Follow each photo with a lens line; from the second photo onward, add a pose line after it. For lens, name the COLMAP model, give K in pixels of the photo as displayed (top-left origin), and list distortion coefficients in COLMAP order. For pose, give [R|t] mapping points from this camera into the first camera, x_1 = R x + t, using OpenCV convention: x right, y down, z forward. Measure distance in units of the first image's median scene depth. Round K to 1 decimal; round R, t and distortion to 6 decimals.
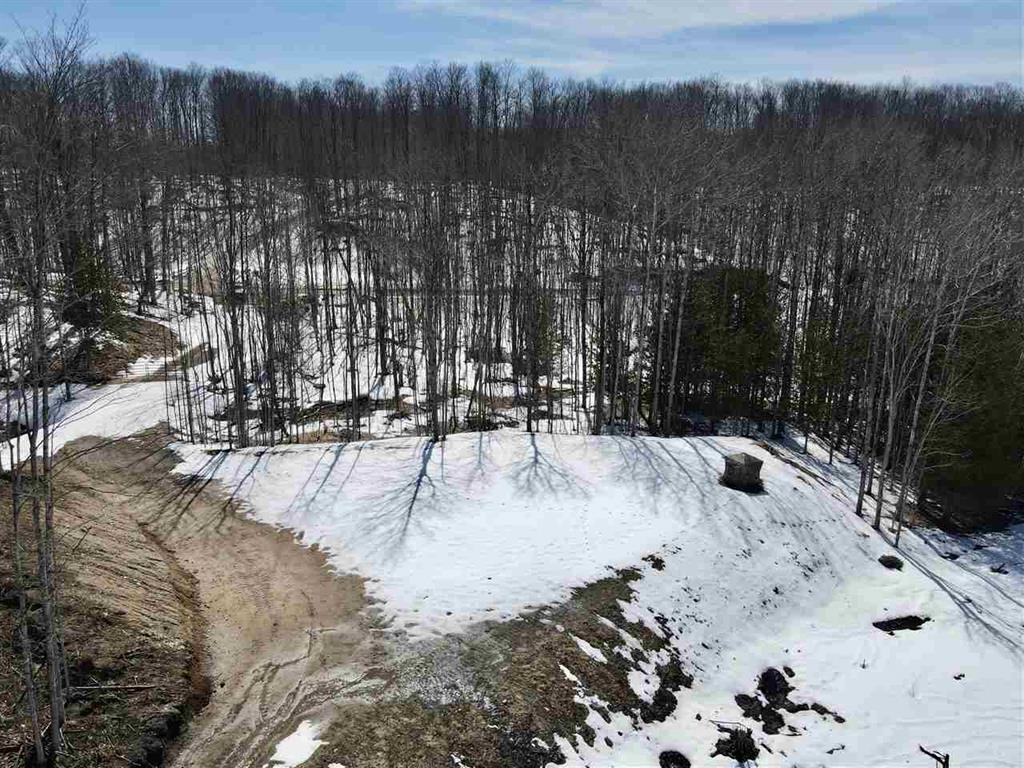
lens RADIAL K [[758.4, 0, 507.8], [0, 758.4, 360.4], [0, 0, 1]] dist [0.011712, -0.008150]
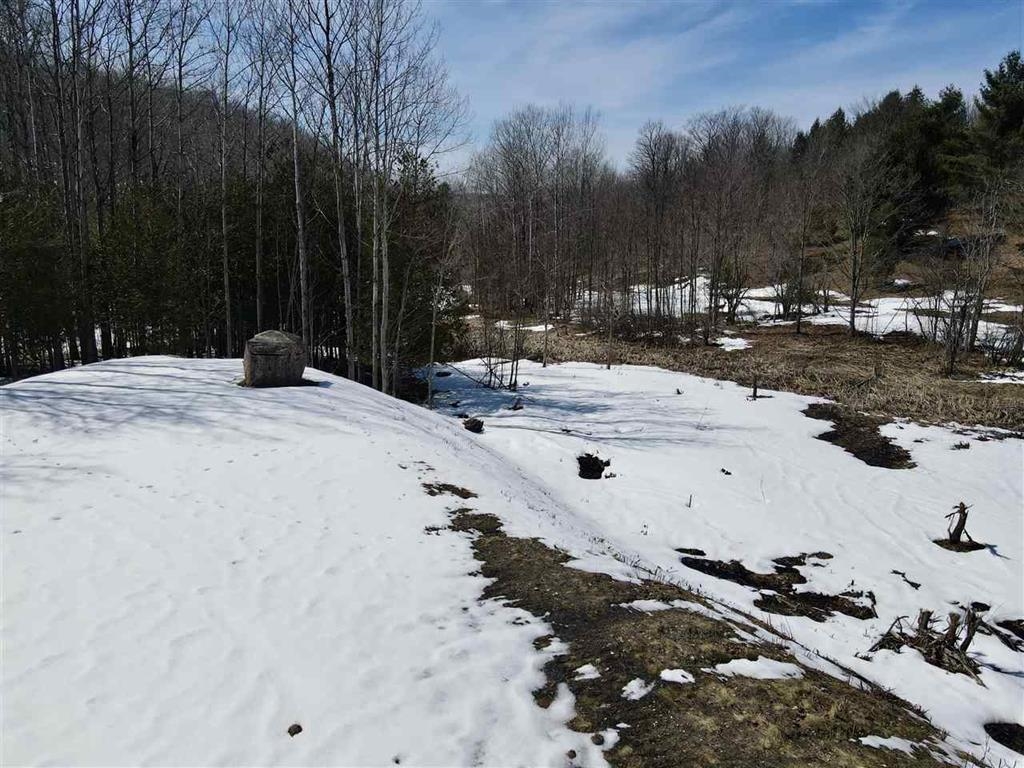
lens RADIAL K [[758.4, 0, 507.8], [0, 758.4, 360.4], [0, 0, 1]] dist [0.011712, -0.008150]
pose [[0.374525, -0.176259, 0.910310, -0.097675], [0.193353, 0.975029, 0.109240, 0.075665], [-0.906833, 0.135099, 0.399253, 0.398329]]
